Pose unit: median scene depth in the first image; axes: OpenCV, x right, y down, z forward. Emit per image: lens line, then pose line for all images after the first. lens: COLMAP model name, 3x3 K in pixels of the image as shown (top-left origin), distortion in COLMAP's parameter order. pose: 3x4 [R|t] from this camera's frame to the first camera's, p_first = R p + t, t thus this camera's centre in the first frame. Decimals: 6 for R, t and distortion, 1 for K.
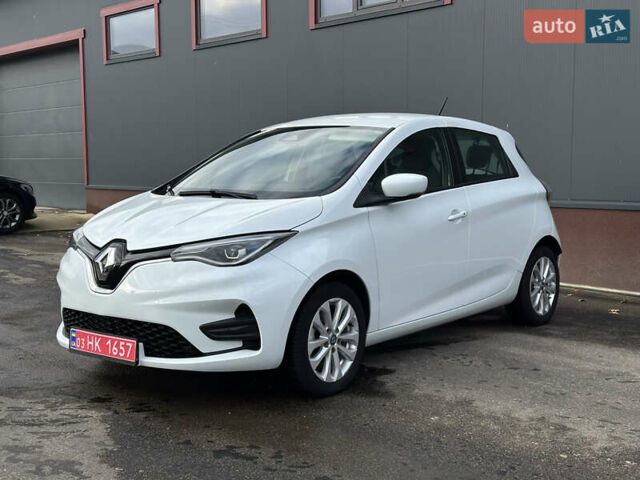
lens RADIAL K [[892.9, 0, 317.6], [0, 892.9, 239.1], [0, 0, 1]] dist [0.126460, 0.000000]
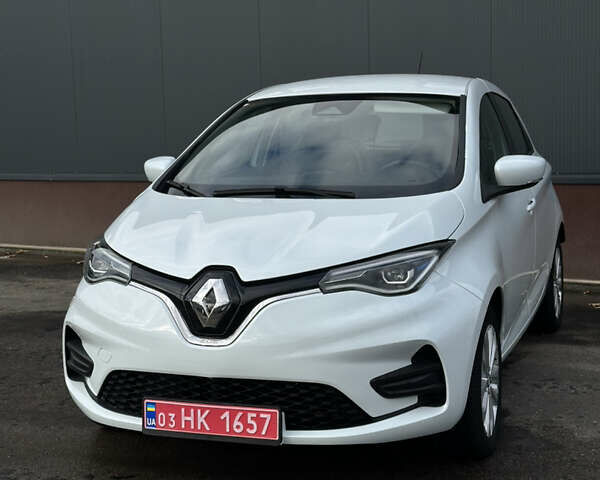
lens RADIAL K [[1112.9, 0, 299.4], [0, 1112.9, 238.3], [0, 0, 1]] dist [0.162092, 0.000000]
pose [[0.943659, -0.056592, 0.326045, -0.446391], [0.049966, 0.998339, 0.028668, -0.043251], [-0.327126, -0.010762, 0.944919, 0.164058]]
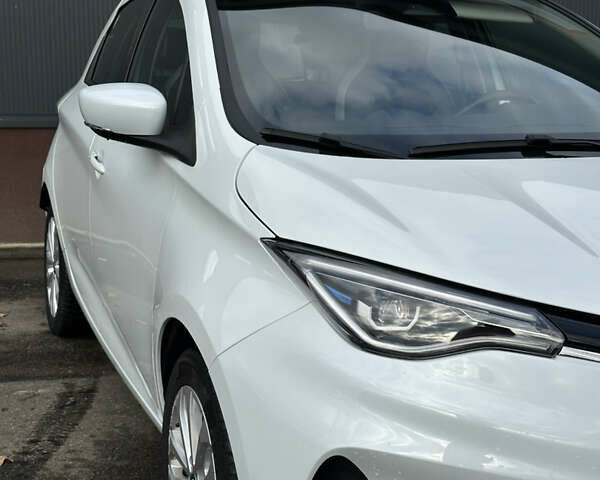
lens RADIAL K [[1112.9, 0, 304.8], [0, 1112.9, 243.4], [0, 0, 1]] dist [0.162092, 0.000000]
pose [[0.531933, -0.141763, 0.834835, -0.679688], [0.065681, 0.989824, 0.126231, -0.087591], [-0.844235, -0.012314, 0.535832, 0.916797]]
